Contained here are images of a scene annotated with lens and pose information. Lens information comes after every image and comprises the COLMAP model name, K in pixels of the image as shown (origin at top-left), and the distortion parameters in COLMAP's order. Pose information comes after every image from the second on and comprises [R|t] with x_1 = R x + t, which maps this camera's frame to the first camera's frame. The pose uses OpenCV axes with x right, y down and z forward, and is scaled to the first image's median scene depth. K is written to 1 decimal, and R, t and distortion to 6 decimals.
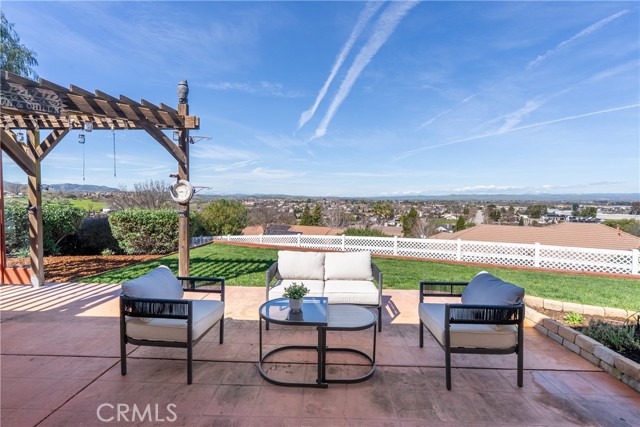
lens RADIAL K [[287.5, 0, 319.0], [0, 287.5, 209.5], [0, 0, 1]] dist [0.000266, 0.000307]
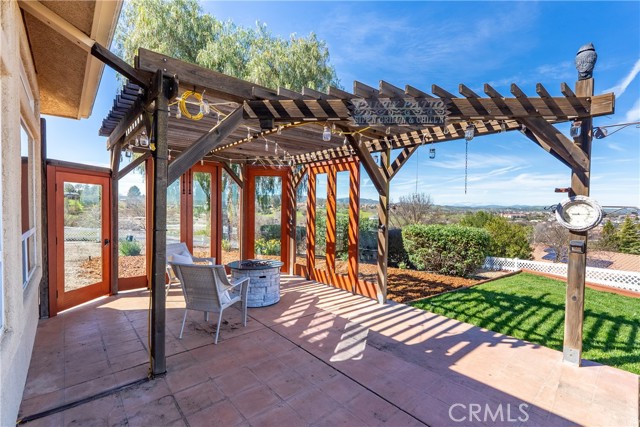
lens RADIAL K [[287.5, 0, 319.0], [0, 287.5, 209.5], [0, 0, 1]] dist [0.000266, 0.000307]
pose [[0.687657, 0.010072, -0.725966, -0.408183], [-0.038620, 0.998996, -0.022723, -0.034335], [0.725008, 0.043662, 0.687355, 0.123606]]
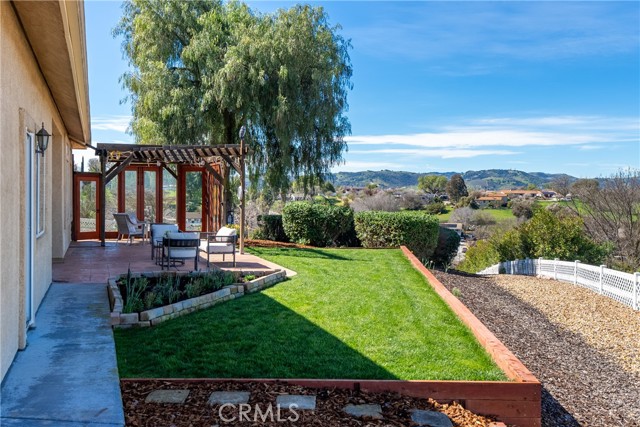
lens RADIAL K [[641.8, 0, 320.0], [0, 641.8, 213.5], [0, 0, 1]] dist [0.002131, -0.002970]
pose [[0.364016, 0.021779, -0.931138, 3.102533], [-0.043765, 0.999022, 0.006257, 0.009634], [0.930364, 0.038473, 0.364613, 0.091686]]
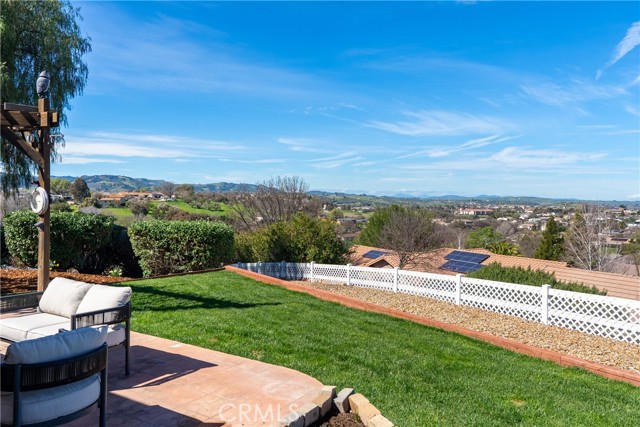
lens RADIAL K [[502.1, 0, 320.0], [0, 502.1, 213.5], [0, 0, 1]] dist [-0.001566, 0.000343]
pose [[0.863766, 0.015746, -0.503647, 0.988653], [-0.025146, 0.999613, -0.011874, -0.029030], [0.503266, 0.022921, 0.863828, 0.136436]]
